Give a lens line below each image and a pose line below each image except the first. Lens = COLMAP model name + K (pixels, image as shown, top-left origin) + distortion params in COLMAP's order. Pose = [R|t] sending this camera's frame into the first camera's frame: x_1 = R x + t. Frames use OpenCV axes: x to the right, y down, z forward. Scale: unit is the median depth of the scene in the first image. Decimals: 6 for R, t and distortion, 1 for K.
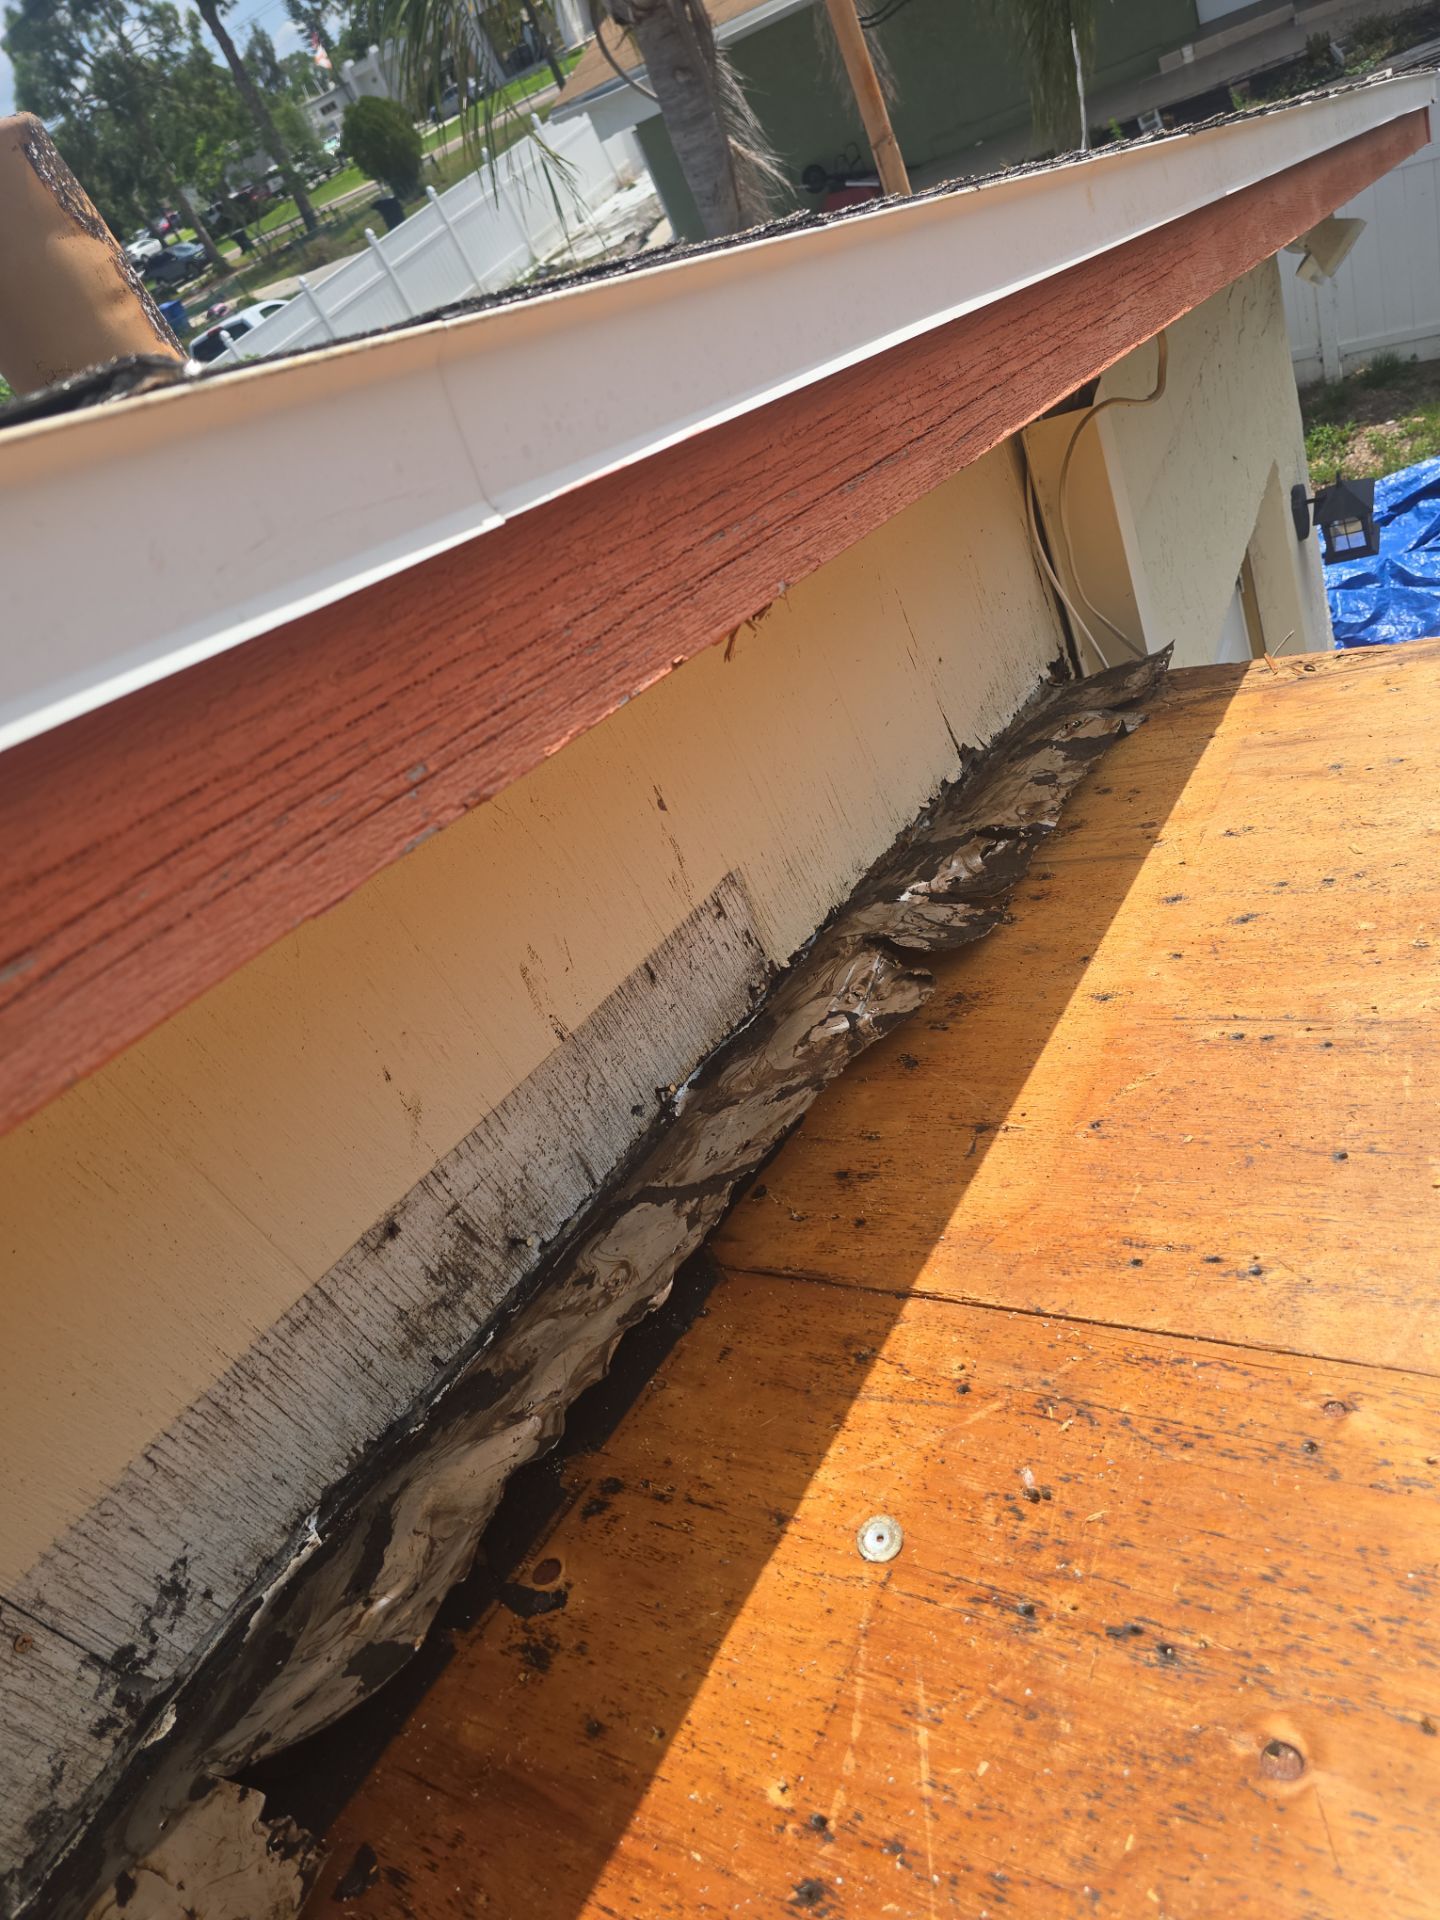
lens RADIAL K [[1296.1, 0, 688.1], [0, 1296.1, 938.3], [0, 0, 1]] dist [0.048266, -0.051032]
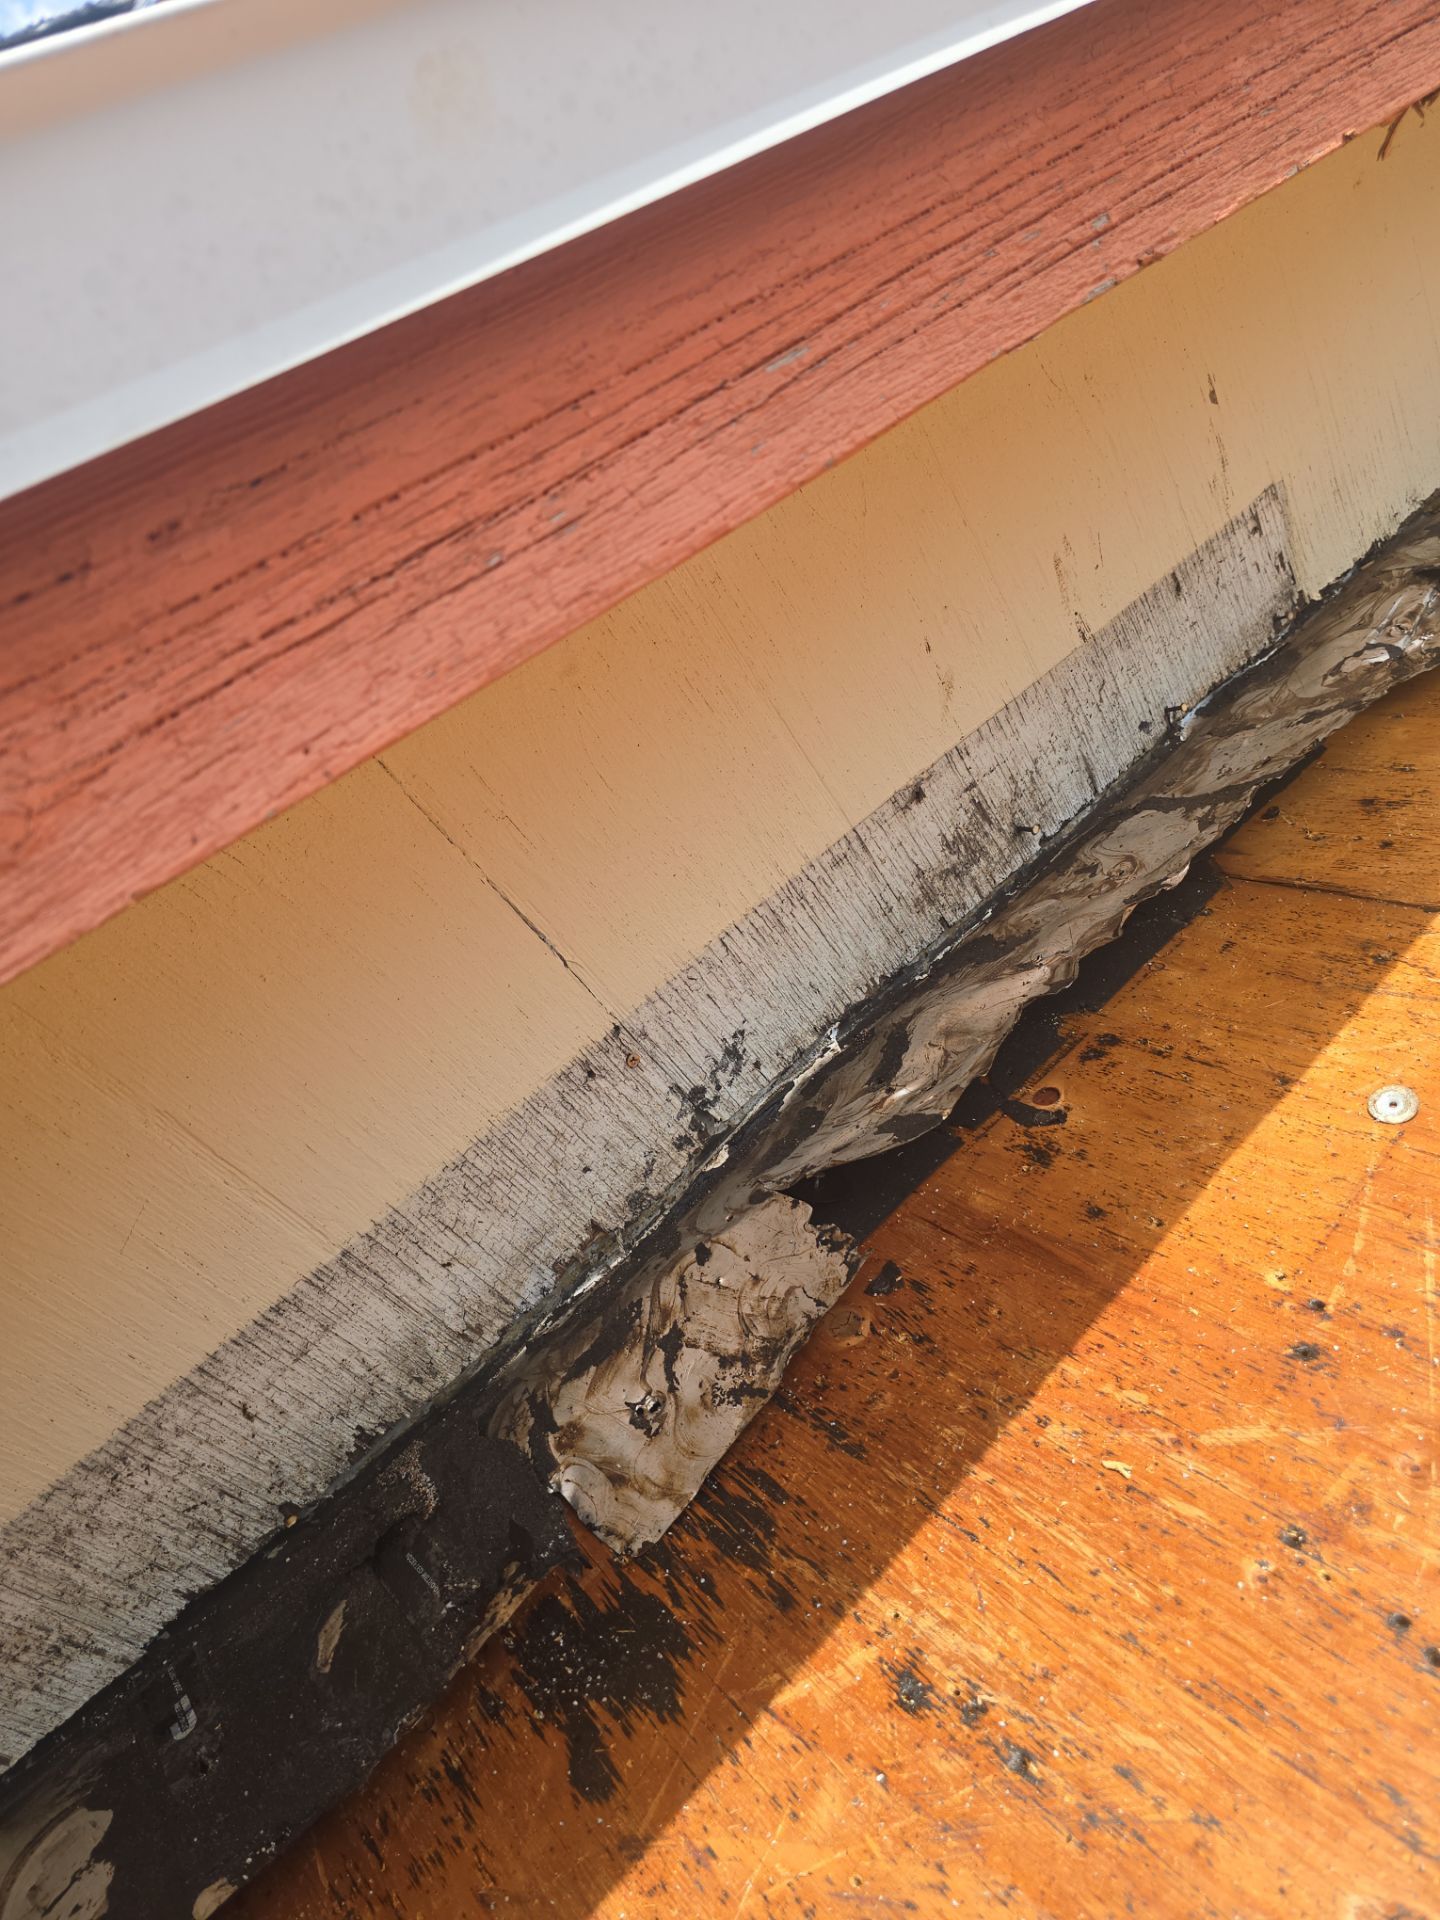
lens RADIAL K [[1296.1, 0, 695.7], [0, 1296.1, 935.9], [0, 0, 1]] dist [0.048266, -0.051032]
pose [[0.953245, 0.111152, -0.281015, -0.104281], [-0.049962, 0.975070, 0.216198, 0.137275], [0.298041, -0.192049, 0.935034, -0.104066]]
